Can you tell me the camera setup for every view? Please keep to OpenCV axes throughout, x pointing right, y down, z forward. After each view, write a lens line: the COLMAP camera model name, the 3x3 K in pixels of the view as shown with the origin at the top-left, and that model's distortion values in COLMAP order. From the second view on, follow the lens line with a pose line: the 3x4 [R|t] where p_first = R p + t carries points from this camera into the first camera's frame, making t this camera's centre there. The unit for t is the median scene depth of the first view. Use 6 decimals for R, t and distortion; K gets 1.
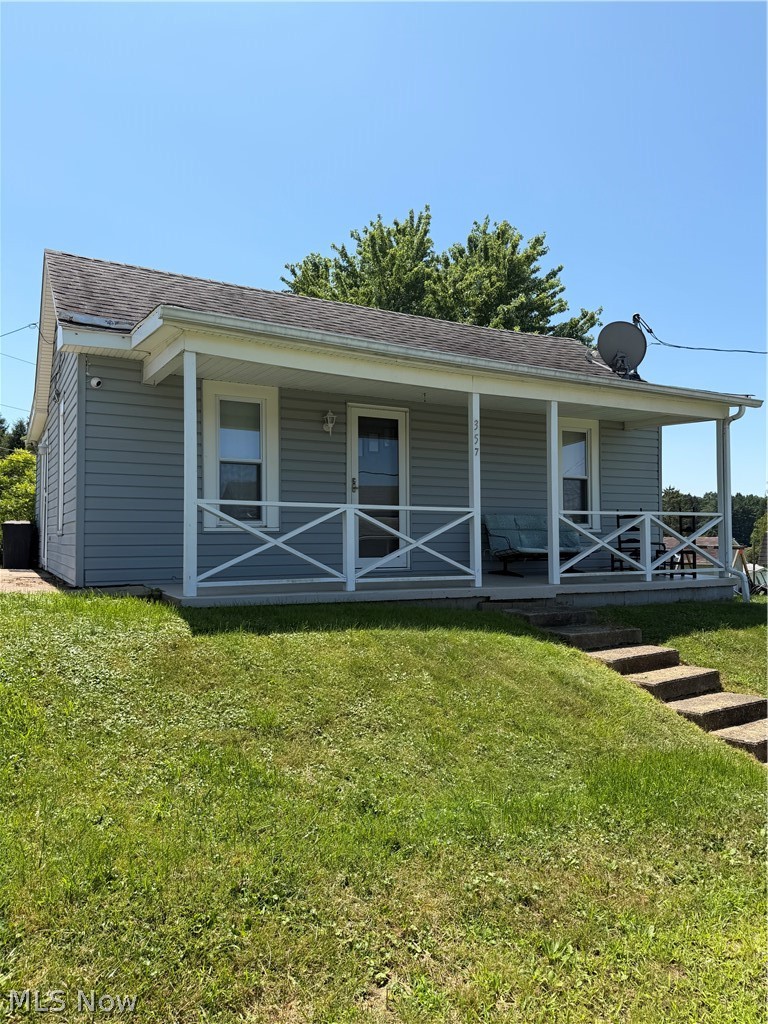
lens RADIAL K [[701.6, 0, 384.0], [0, 701.6, 512.0], [0, 0, 1]] dist [0.199037, -0.324041]
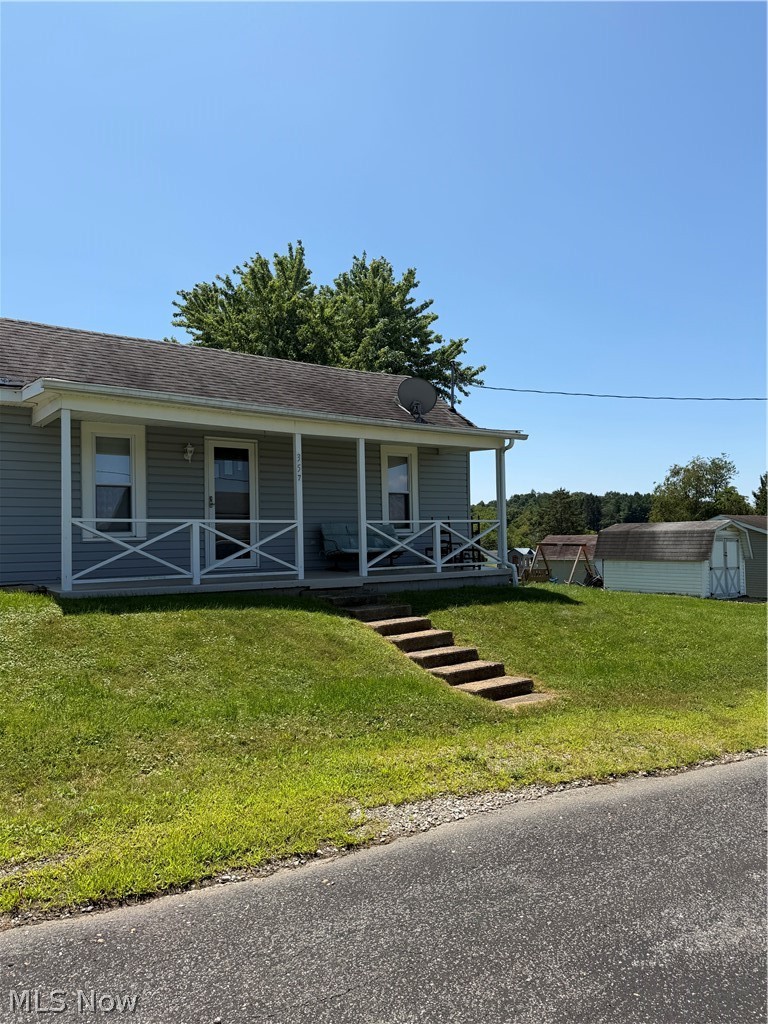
lens RADIAL K [[731.9, 0, 383.8], [0, 731.9, 517.1], [0, 0, 1]] dist [0.249933, -0.487597]
pose [[0.995784, -0.012565, 0.090866, 0.157766], [0.011767, 0.999887, 0.009315, -0.021785], [-0.090973, -0.008207, 0.995820, -0.379809]]
